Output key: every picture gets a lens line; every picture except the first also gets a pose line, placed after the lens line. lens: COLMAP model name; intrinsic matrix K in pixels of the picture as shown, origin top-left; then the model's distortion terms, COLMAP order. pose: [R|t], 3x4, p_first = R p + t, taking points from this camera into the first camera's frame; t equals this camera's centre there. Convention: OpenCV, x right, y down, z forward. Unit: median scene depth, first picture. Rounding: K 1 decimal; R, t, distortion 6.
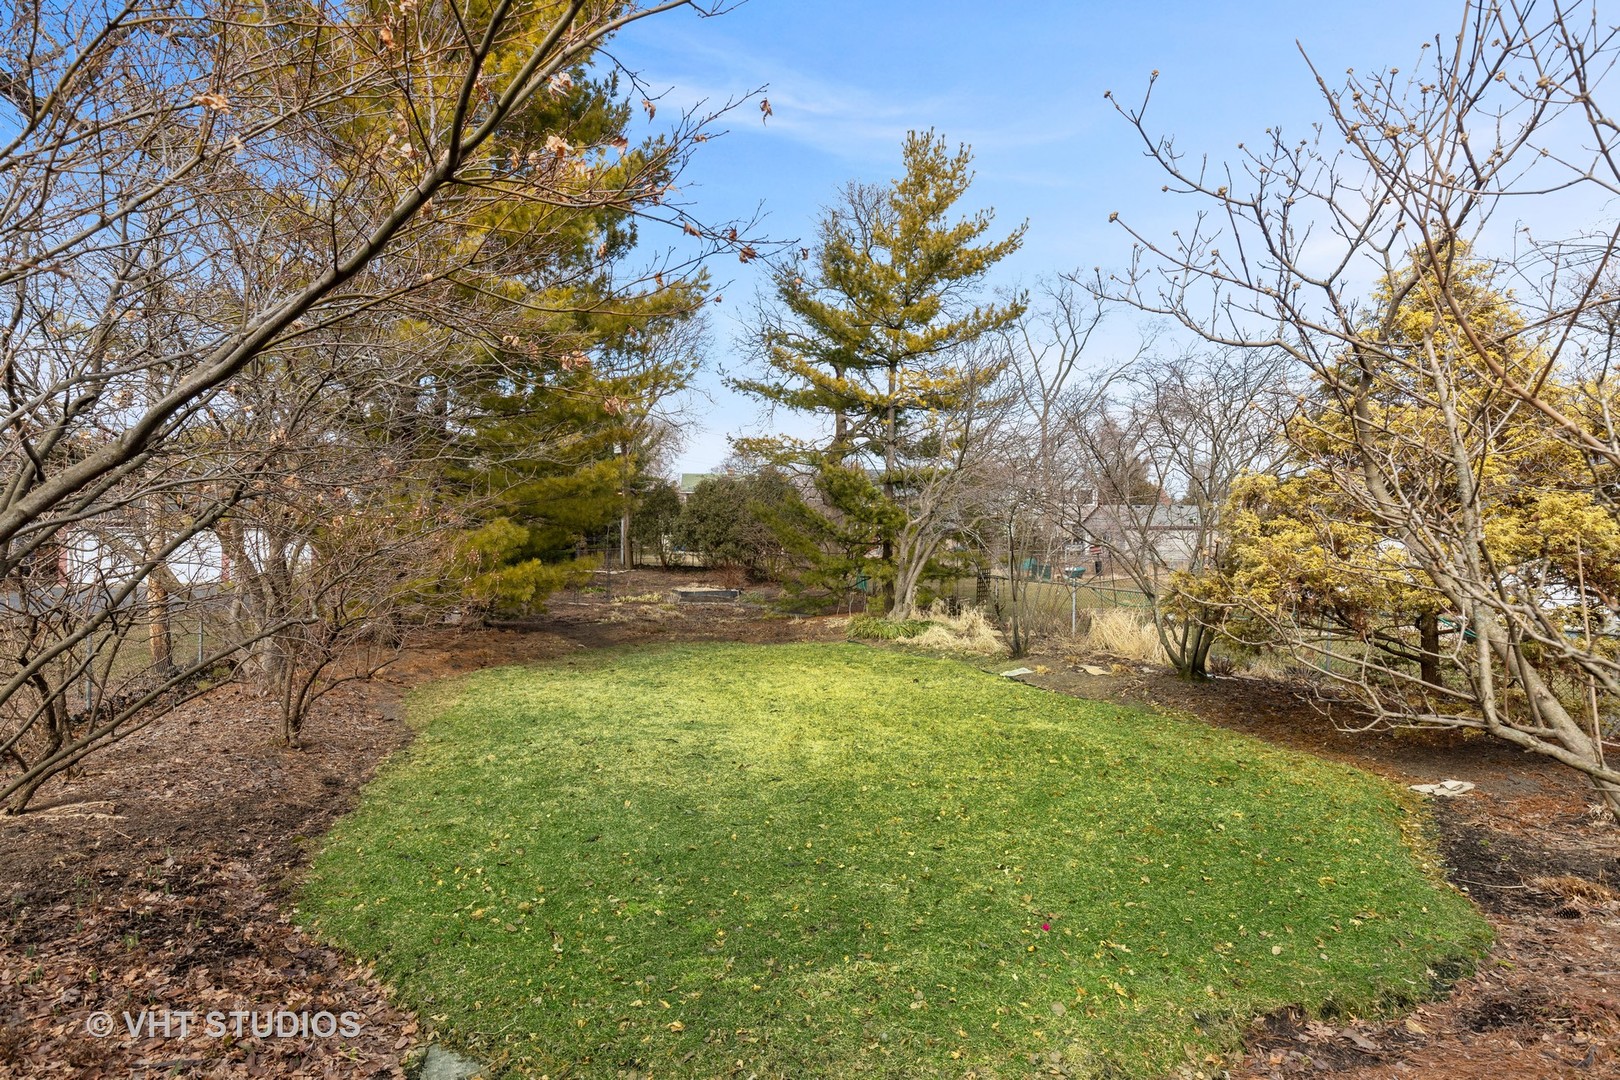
lens RADIAL K [[927.6, 0, 809.9], [0, 927.6, 541.1], [0, 0, 1]] dist [0.000047, 0.000002]
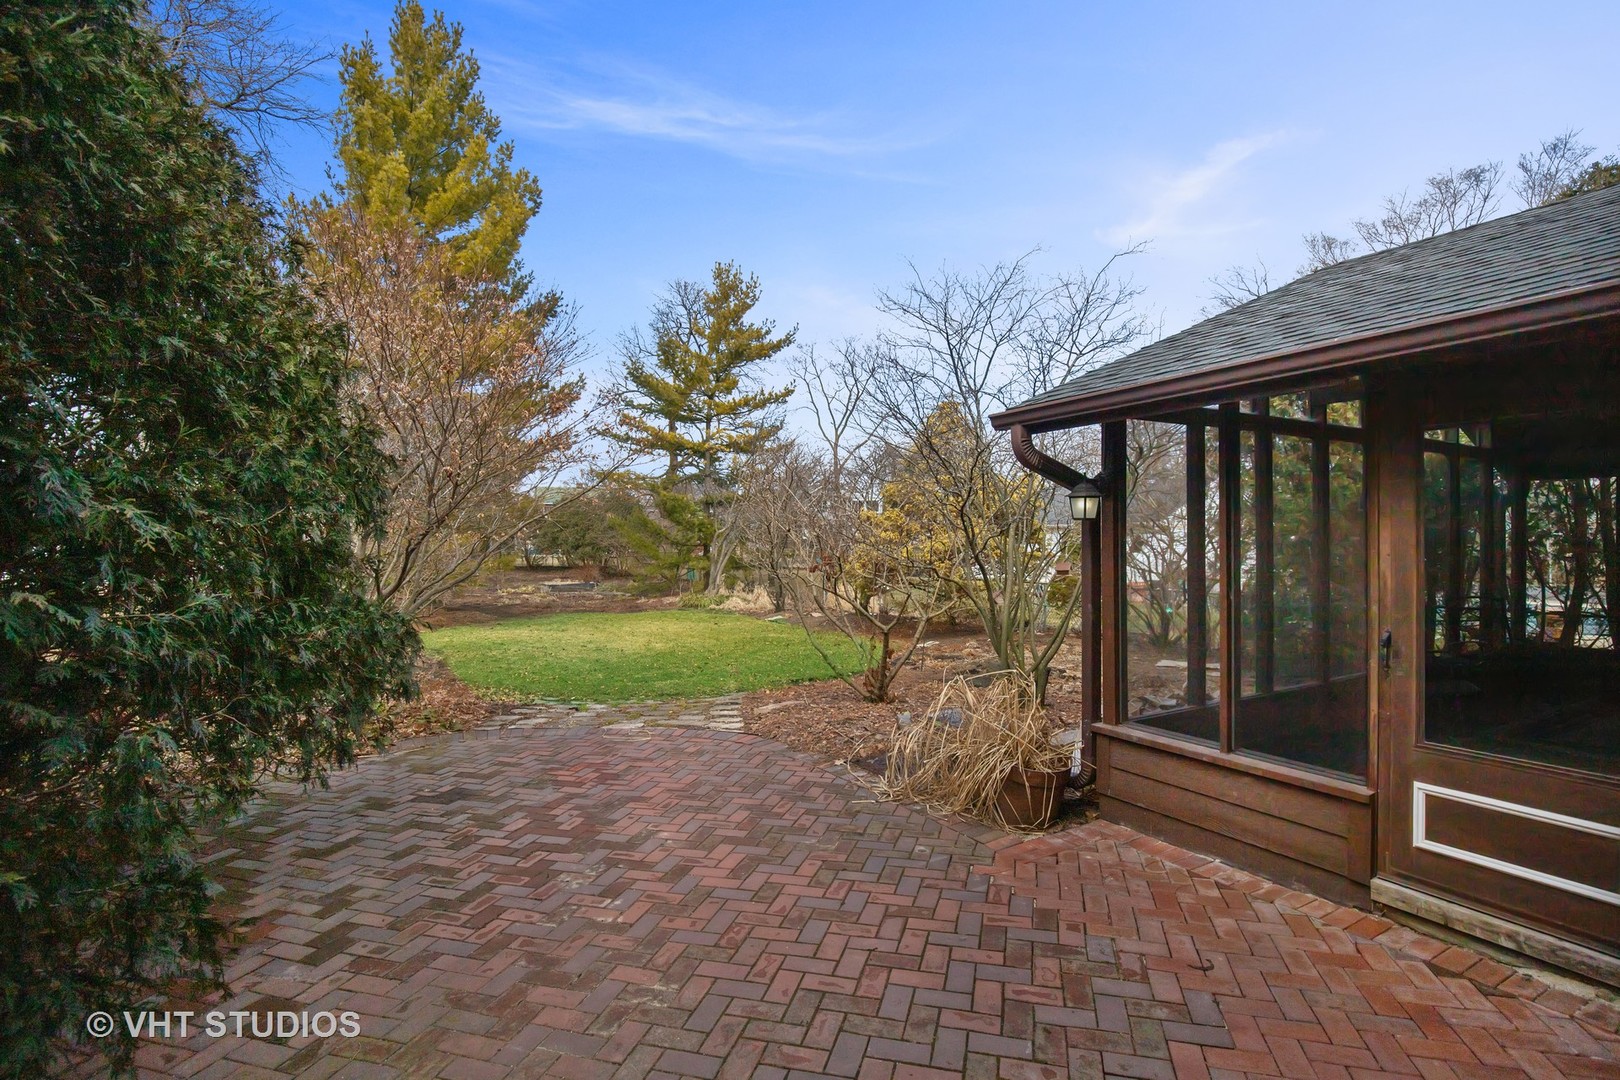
lens RADIAL K [[749.8, 0, 811.1], [0, 749.8, 549.9], [0, 0, 1]] dist [0.000149, -0.000010]
pose [[0.977668, -0.015807, 0.209558, -0.001526], [0.013951, 0.999849, 0.010332, 0.000122], [-0.209690, -0.007178, 0.977742, -0.180117]]
